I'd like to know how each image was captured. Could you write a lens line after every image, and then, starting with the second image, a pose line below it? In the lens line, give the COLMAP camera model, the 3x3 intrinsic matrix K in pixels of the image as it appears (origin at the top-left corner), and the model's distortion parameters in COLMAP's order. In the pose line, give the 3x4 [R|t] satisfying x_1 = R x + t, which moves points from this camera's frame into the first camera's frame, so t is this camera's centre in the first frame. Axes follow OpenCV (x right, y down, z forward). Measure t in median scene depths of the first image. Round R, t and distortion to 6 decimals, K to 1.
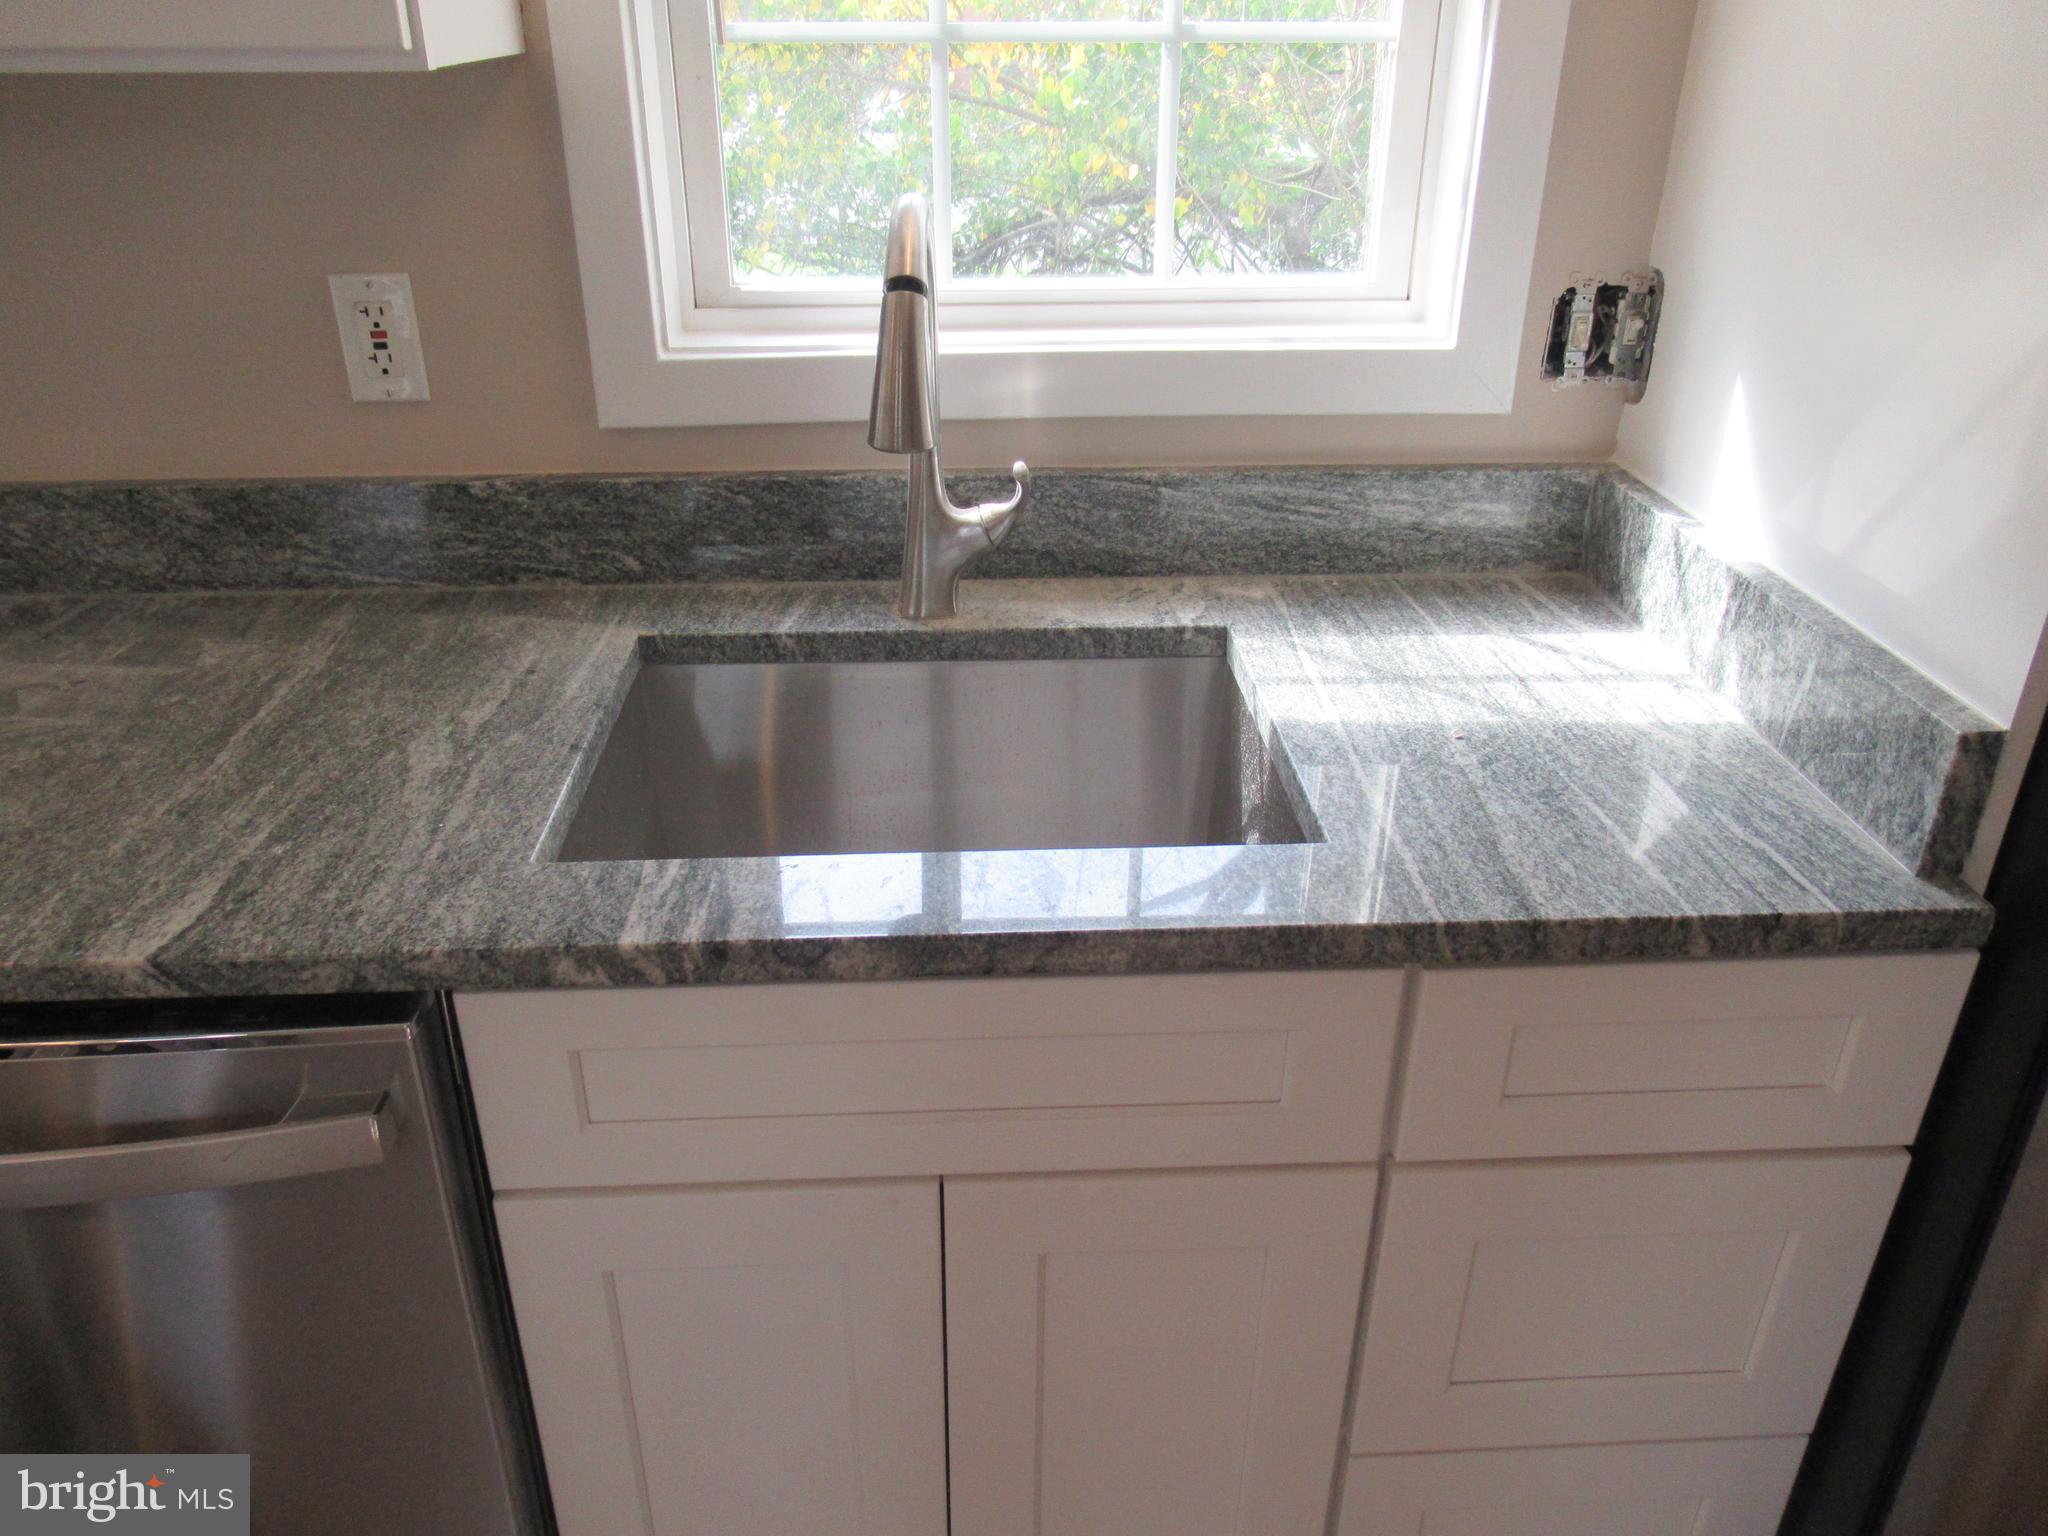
lens RADIAL K [[1533.2, 0, 1021.9], [0, 1533.2, 761.4], [0, 0, 1]] dist [0.001830, -0.003130]
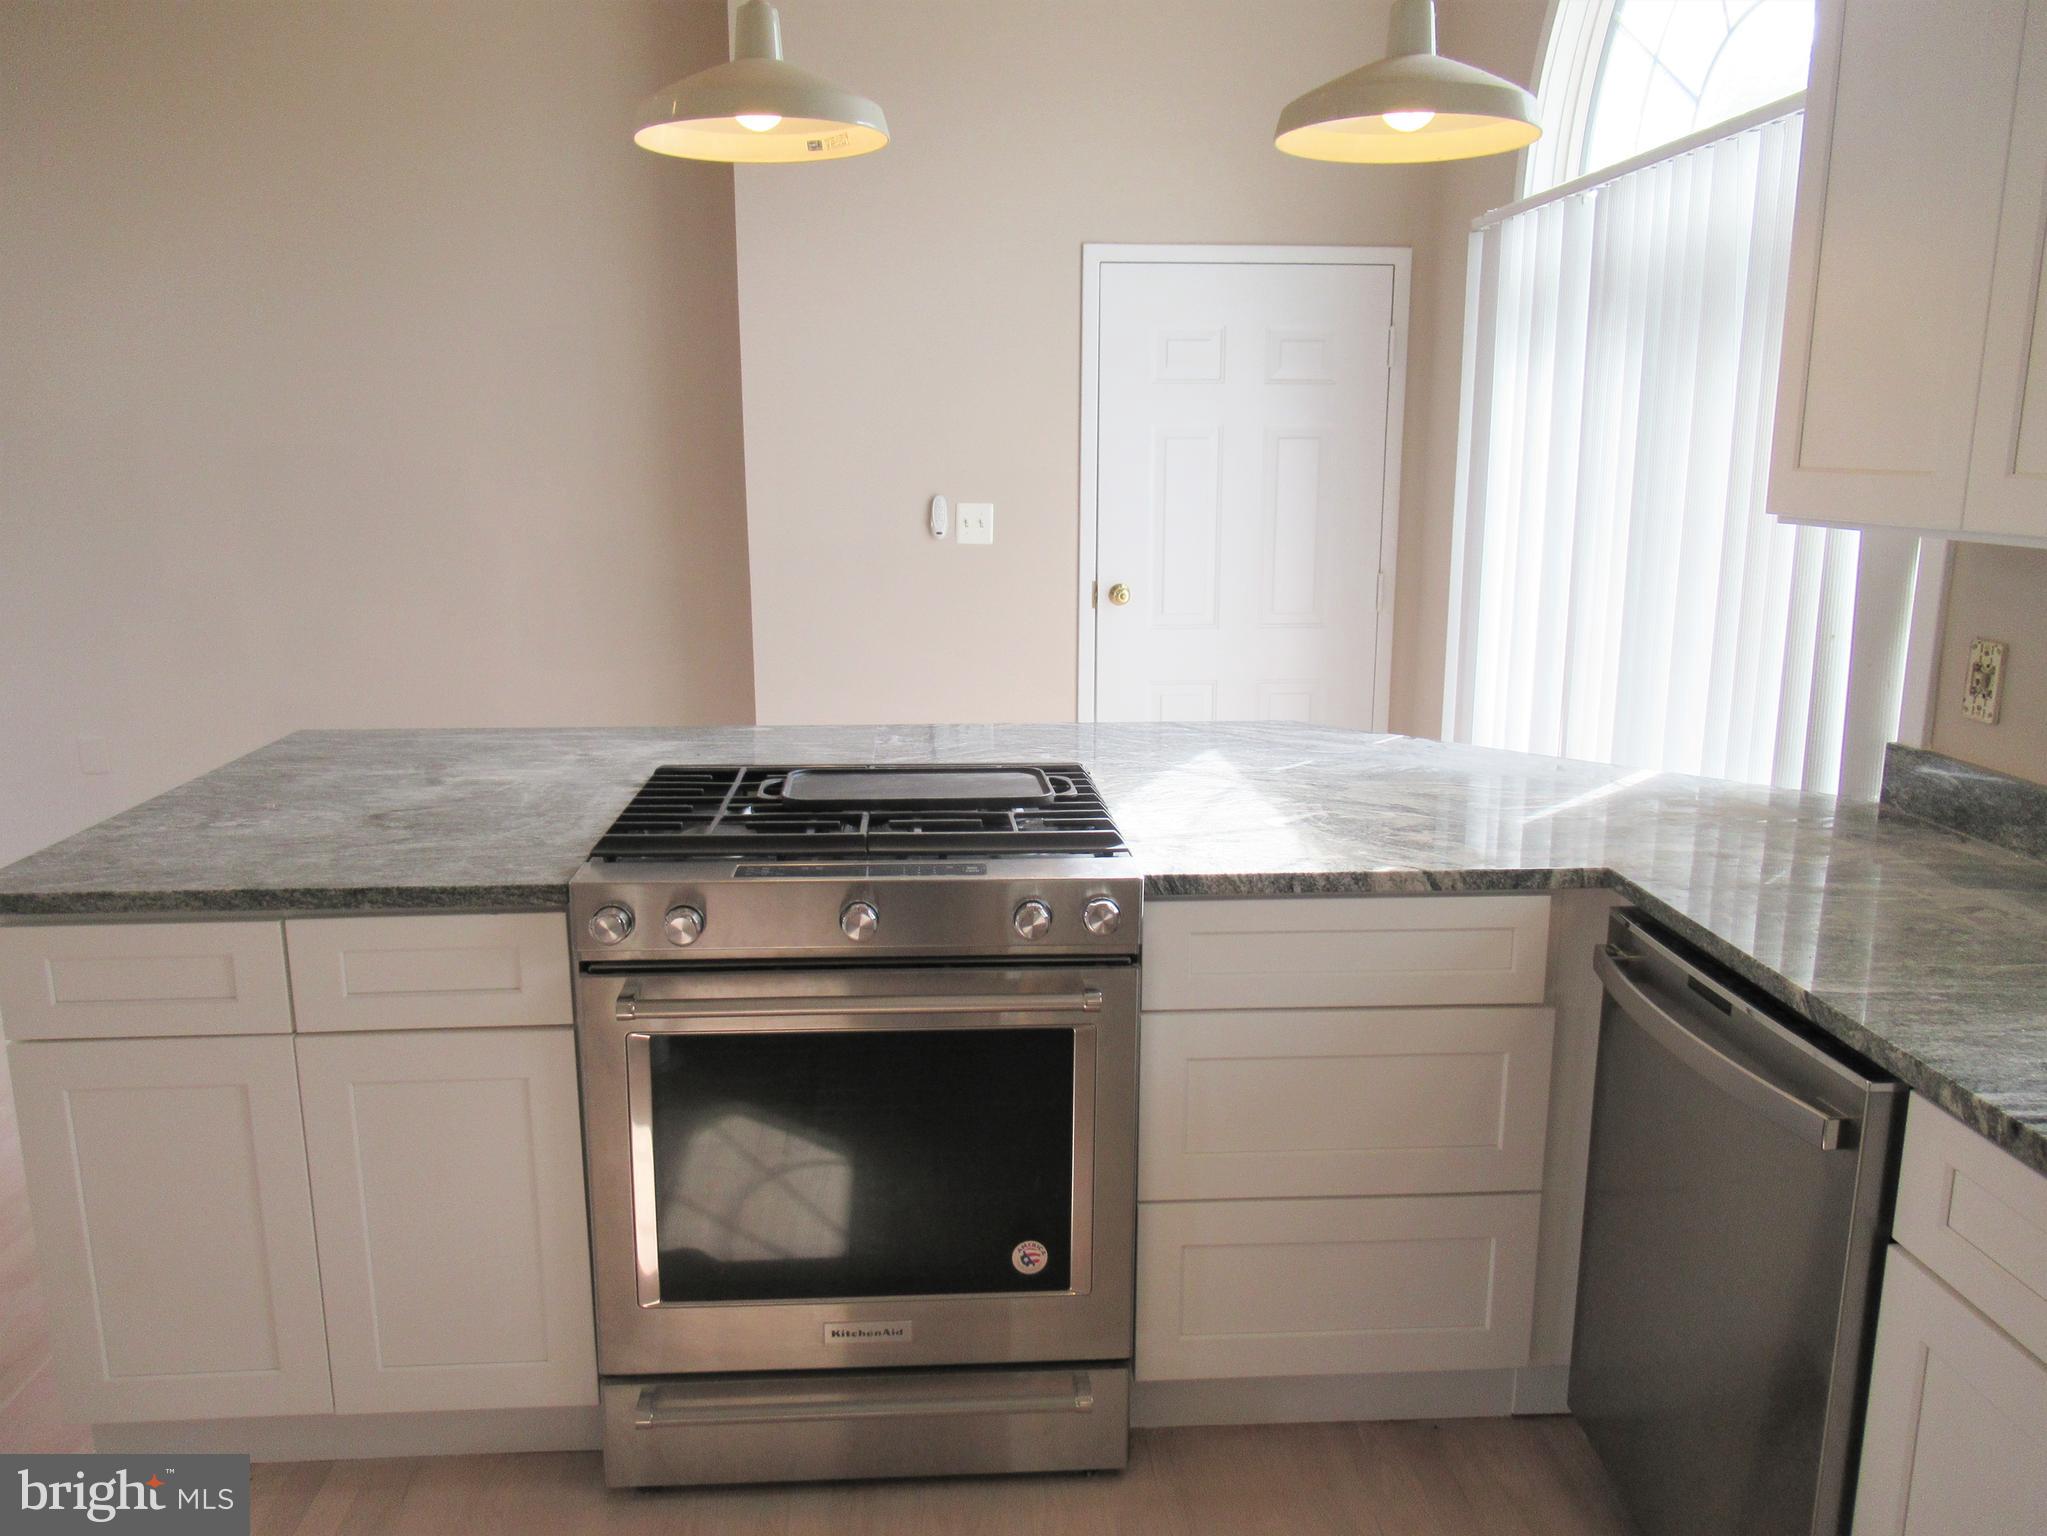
lens RADIAL K [[1532.5, 0, 1020.1], [0, 1532.5, 763.4], [0, 0, 1]] dist [0.001830, -0.003130]
pose [[0.014933, 0.209587, -0.977676, 1.111117], [-0.462732, 0.868227, 0.179056, 0.001997], [0.886373, 0.449728, 0.109947, -0.135650]]
